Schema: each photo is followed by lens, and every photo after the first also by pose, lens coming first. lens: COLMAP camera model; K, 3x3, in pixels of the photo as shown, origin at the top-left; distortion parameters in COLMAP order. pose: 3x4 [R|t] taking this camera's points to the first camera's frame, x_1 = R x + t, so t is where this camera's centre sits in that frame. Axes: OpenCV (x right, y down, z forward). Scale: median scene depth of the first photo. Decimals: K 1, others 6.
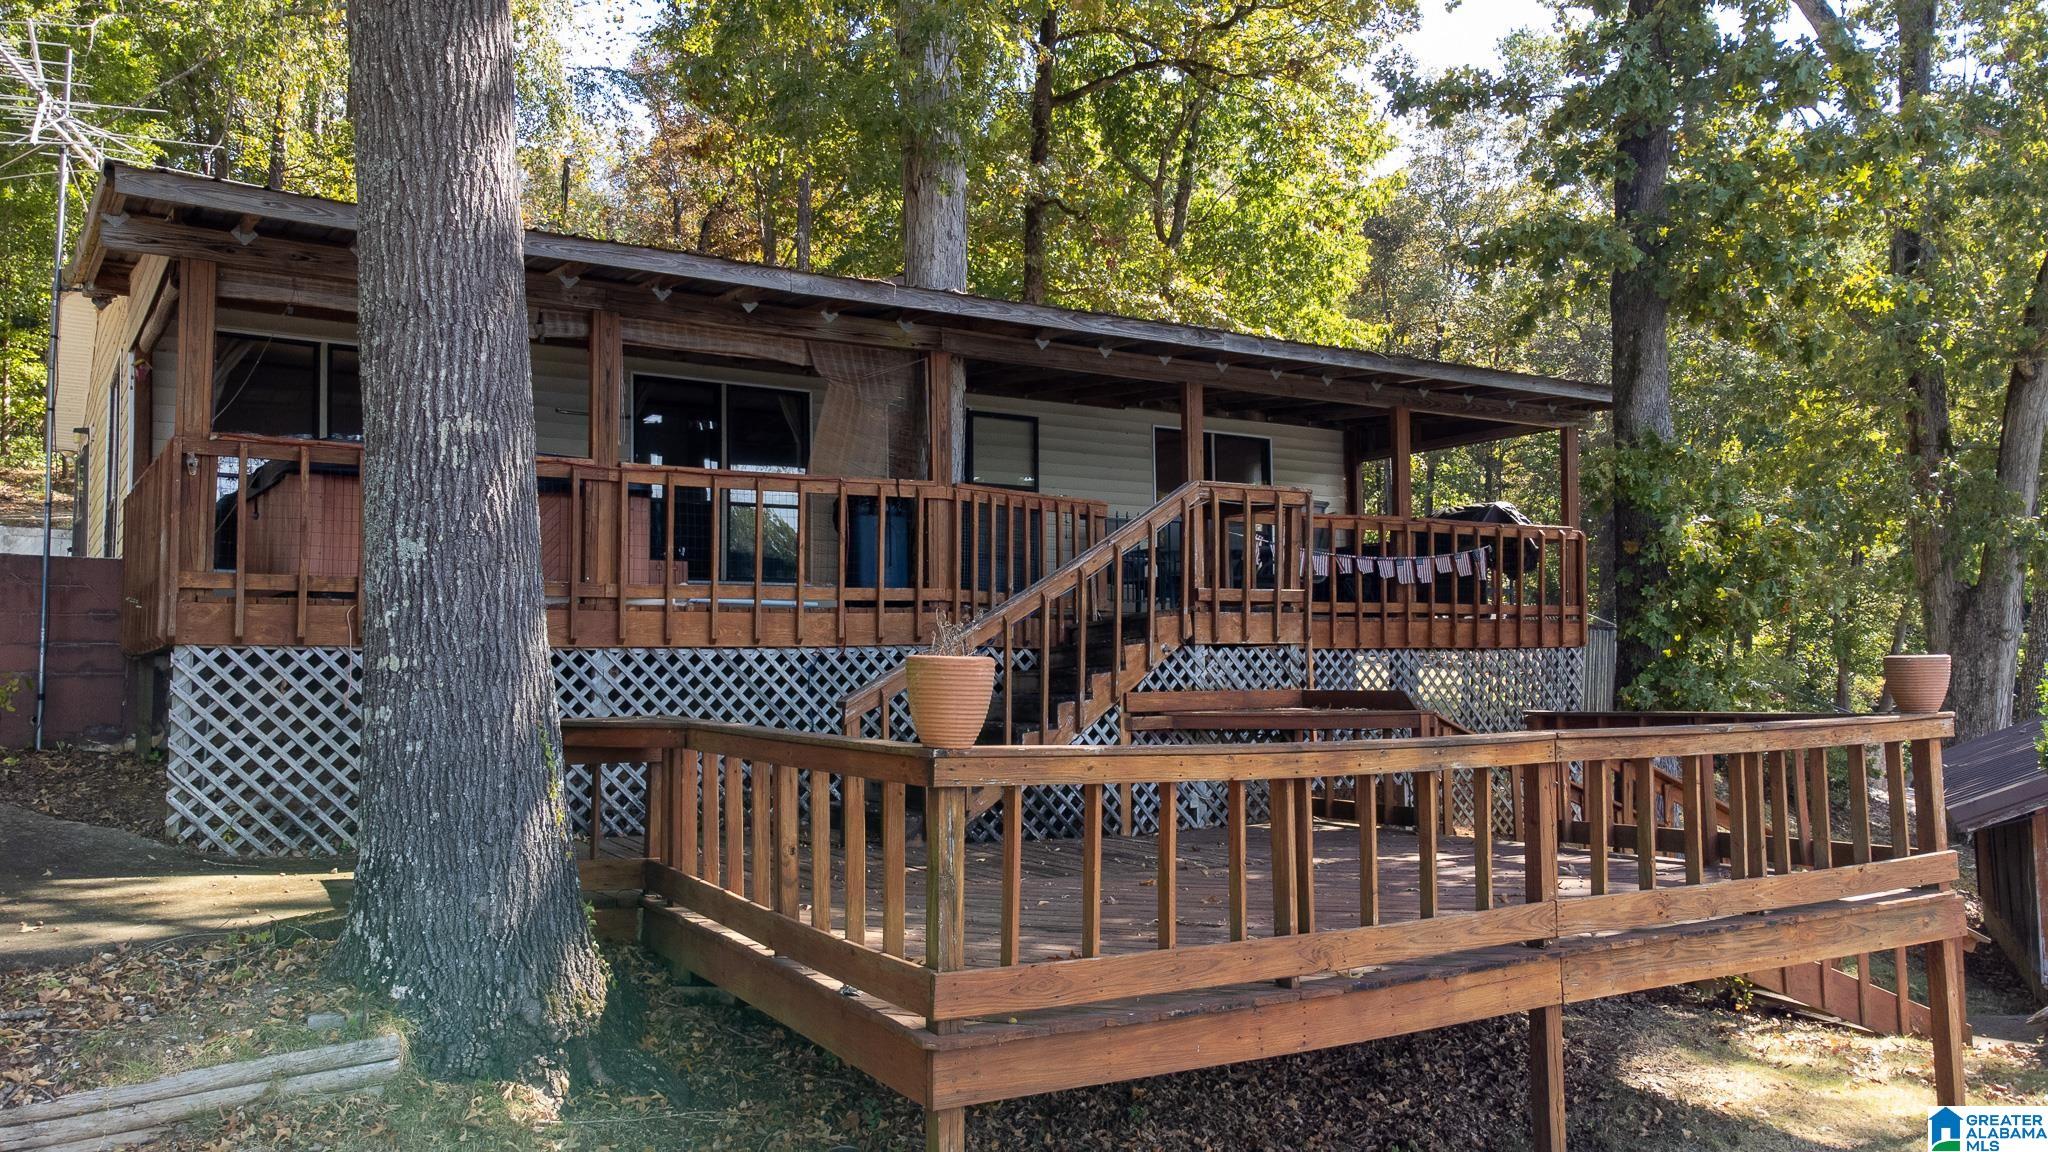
lens RADIAL K [[1509.8, 0, 1025.4], [0, 1509.8, 528.6], [0, 0, 1]] dist [-0.008263, 0.085120]
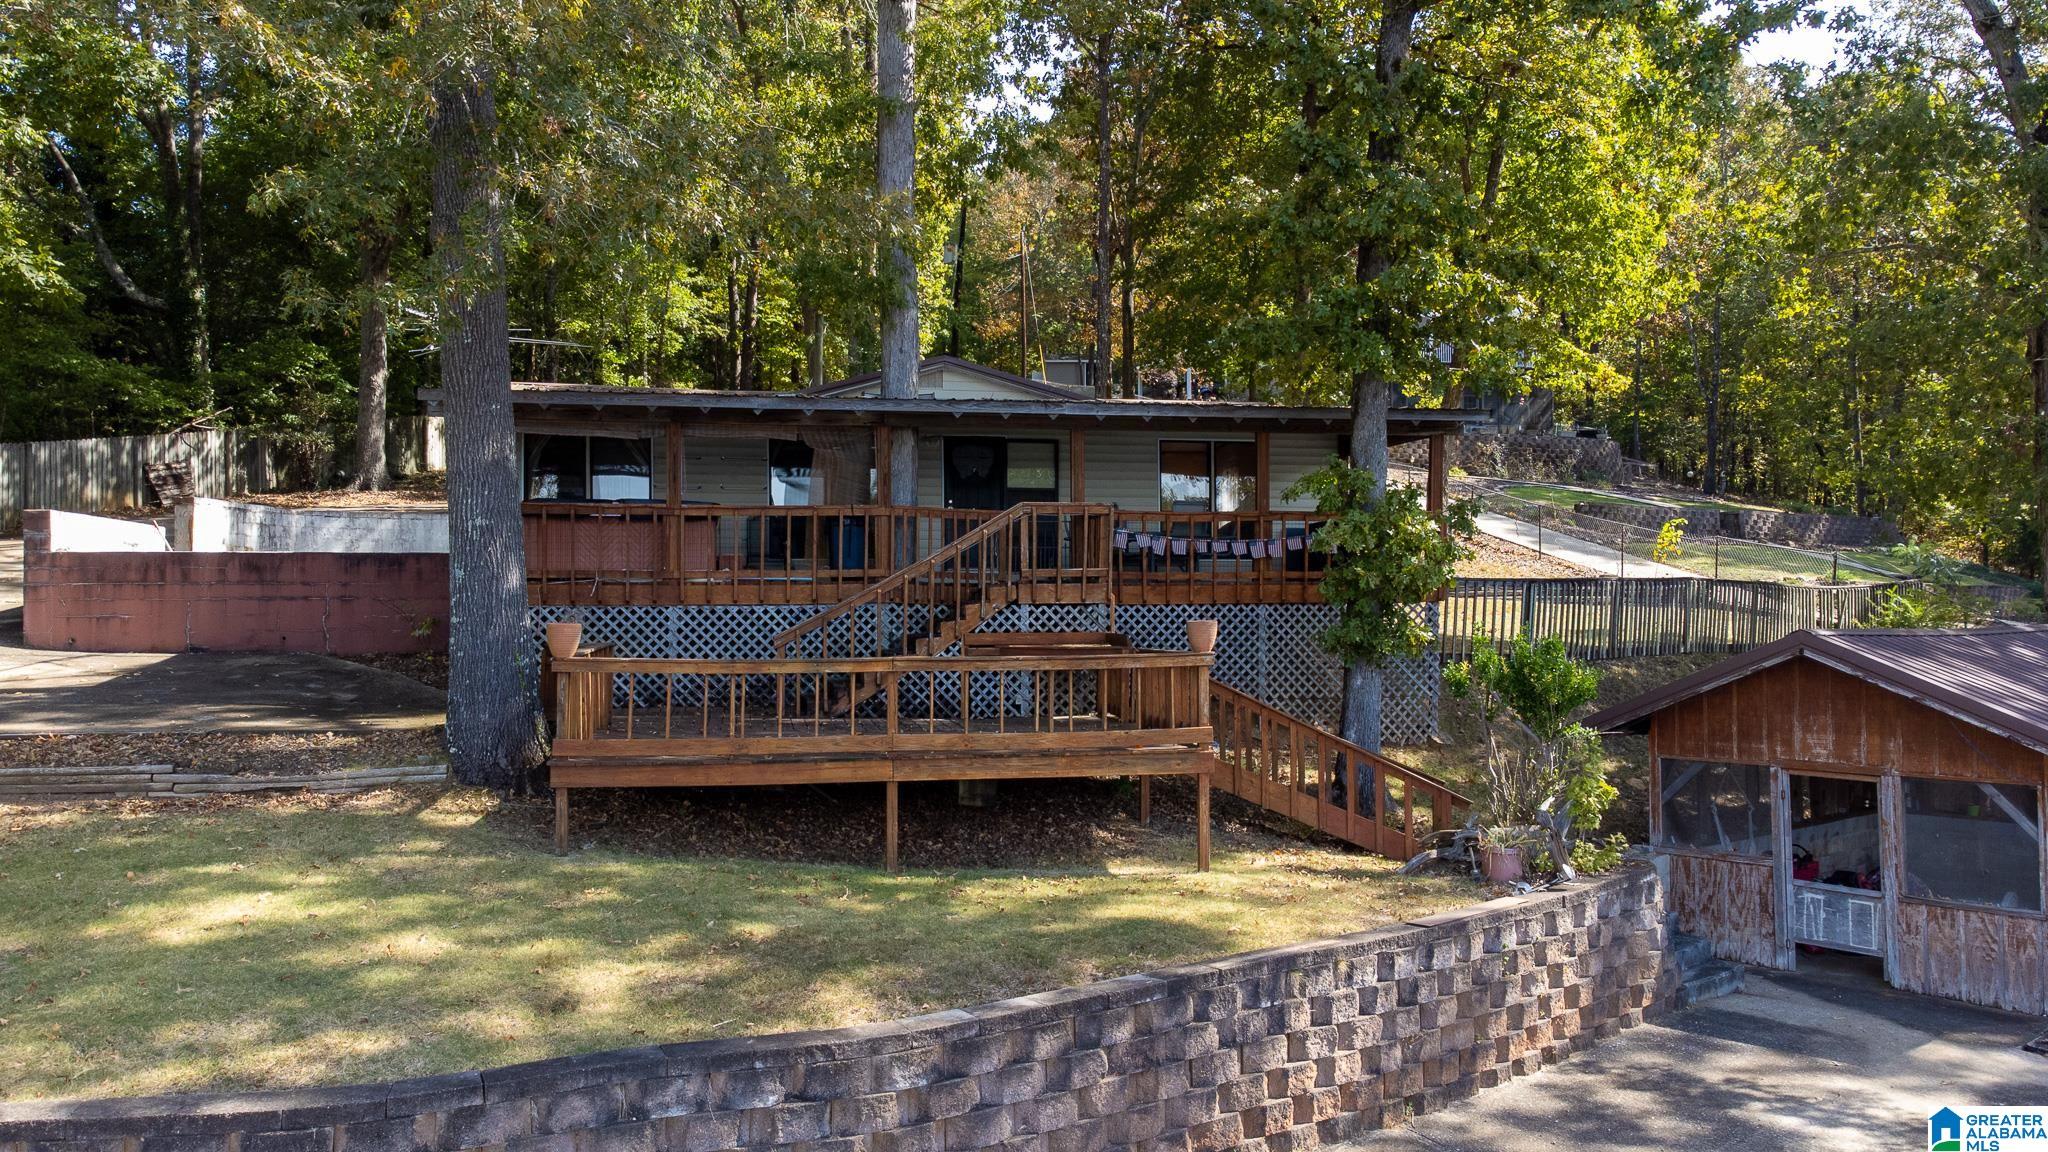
lens RADIAL K [[1509.8, 0, 1025.4], [0, 1509.8, 528.6], [0, 0, 1]] dist [-0.008263, 0.085120]
pose [[0.929657, -0.010206, -0.368285, 0.755281], [0.028183, 0.998657, 0.043466, -0.078439], [0.367347, -0.050787, 0.928696, -0.522286]]
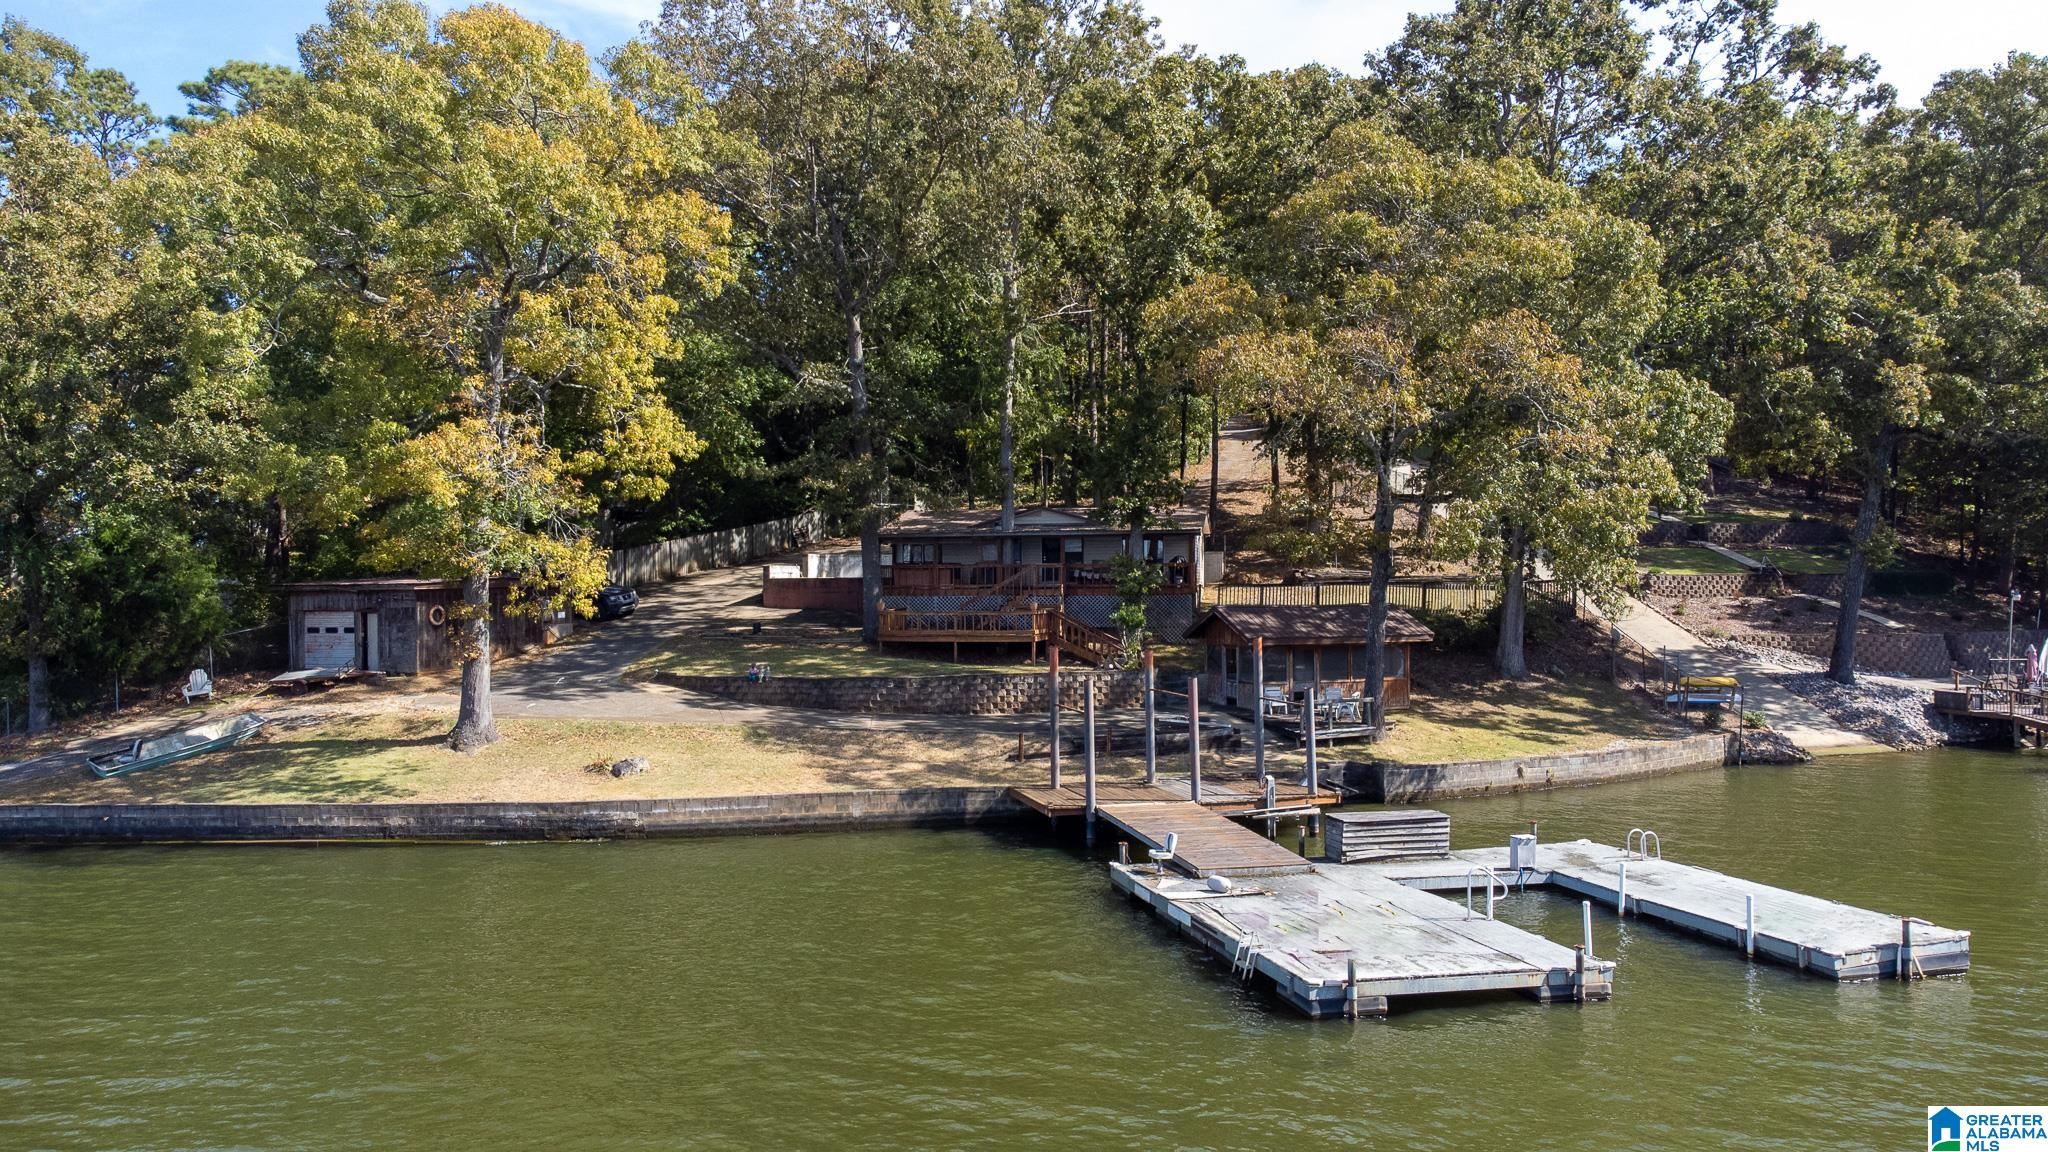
lens RADIAL K [[1509.8, 0, 1025.4], [0, 1509.8, 528.6], [0, 0, 1]] dist [-0.008263, 0.085120]
pose [[0.732399, -0.019770, -0.680588, 4.402049], [0.086544, 0.994174, 0.064253, -0.585937], [0.675353, -0.105959, 0.729843, -3.380105]]
